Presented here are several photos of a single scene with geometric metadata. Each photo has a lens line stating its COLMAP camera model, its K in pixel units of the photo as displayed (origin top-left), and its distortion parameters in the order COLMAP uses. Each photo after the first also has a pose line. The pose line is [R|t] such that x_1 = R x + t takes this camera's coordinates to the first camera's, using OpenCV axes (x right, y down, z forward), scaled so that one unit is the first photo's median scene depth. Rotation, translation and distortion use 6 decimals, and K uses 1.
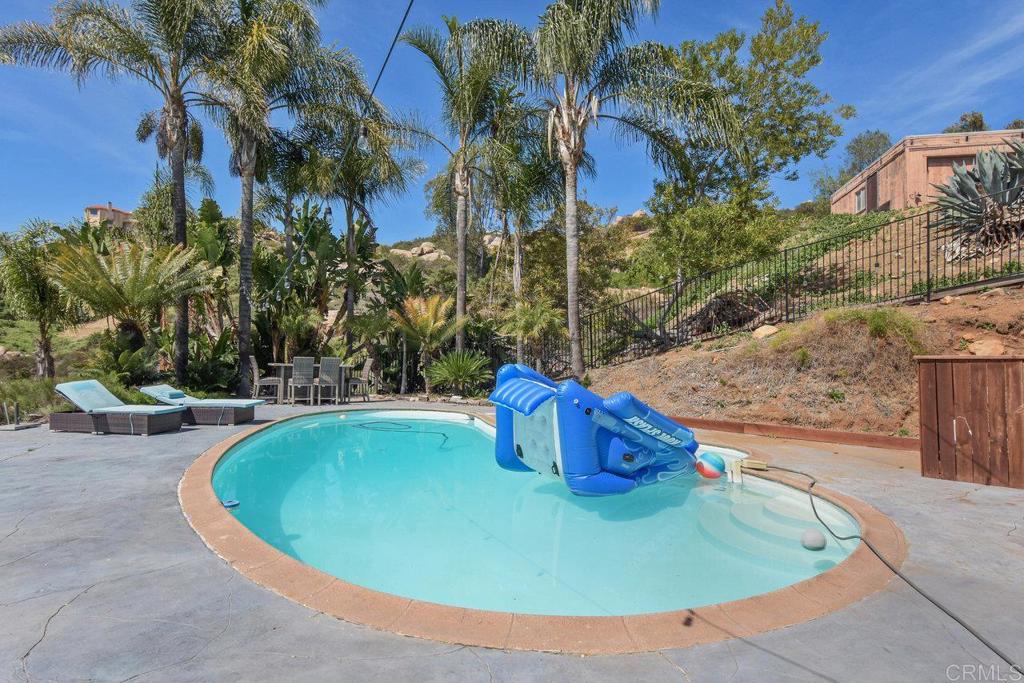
lens RADIAL K [[589.1, 0, 512.0], [0, 589.1, 341.5], [0, 0, 1]] dist [0.018607, -0.000150]
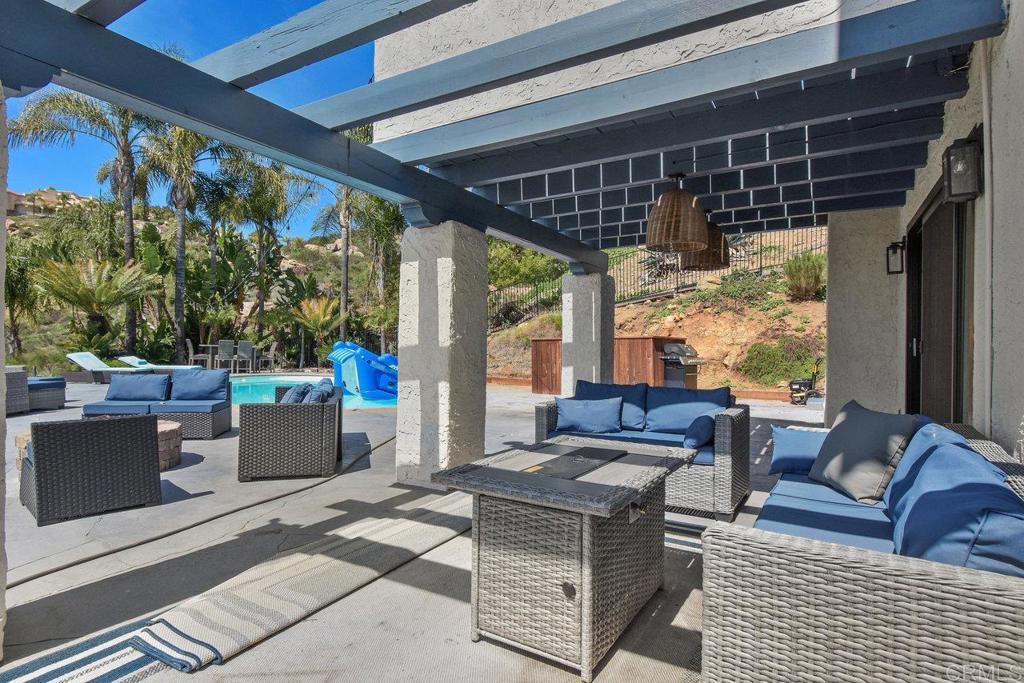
lens RADIAL K [[565.3, 0, 512.0], [0, 565.3, 341.5], [0, 0, 1]] dist [0.027361, -0.000400]
pose [[0.990112, 0.006962, 0.140103, 0.128514], [-0.009024, 0.999860, 0.014090, 0.002618], [-0.139985, -0.015215, 0.990037, -0.422186]]
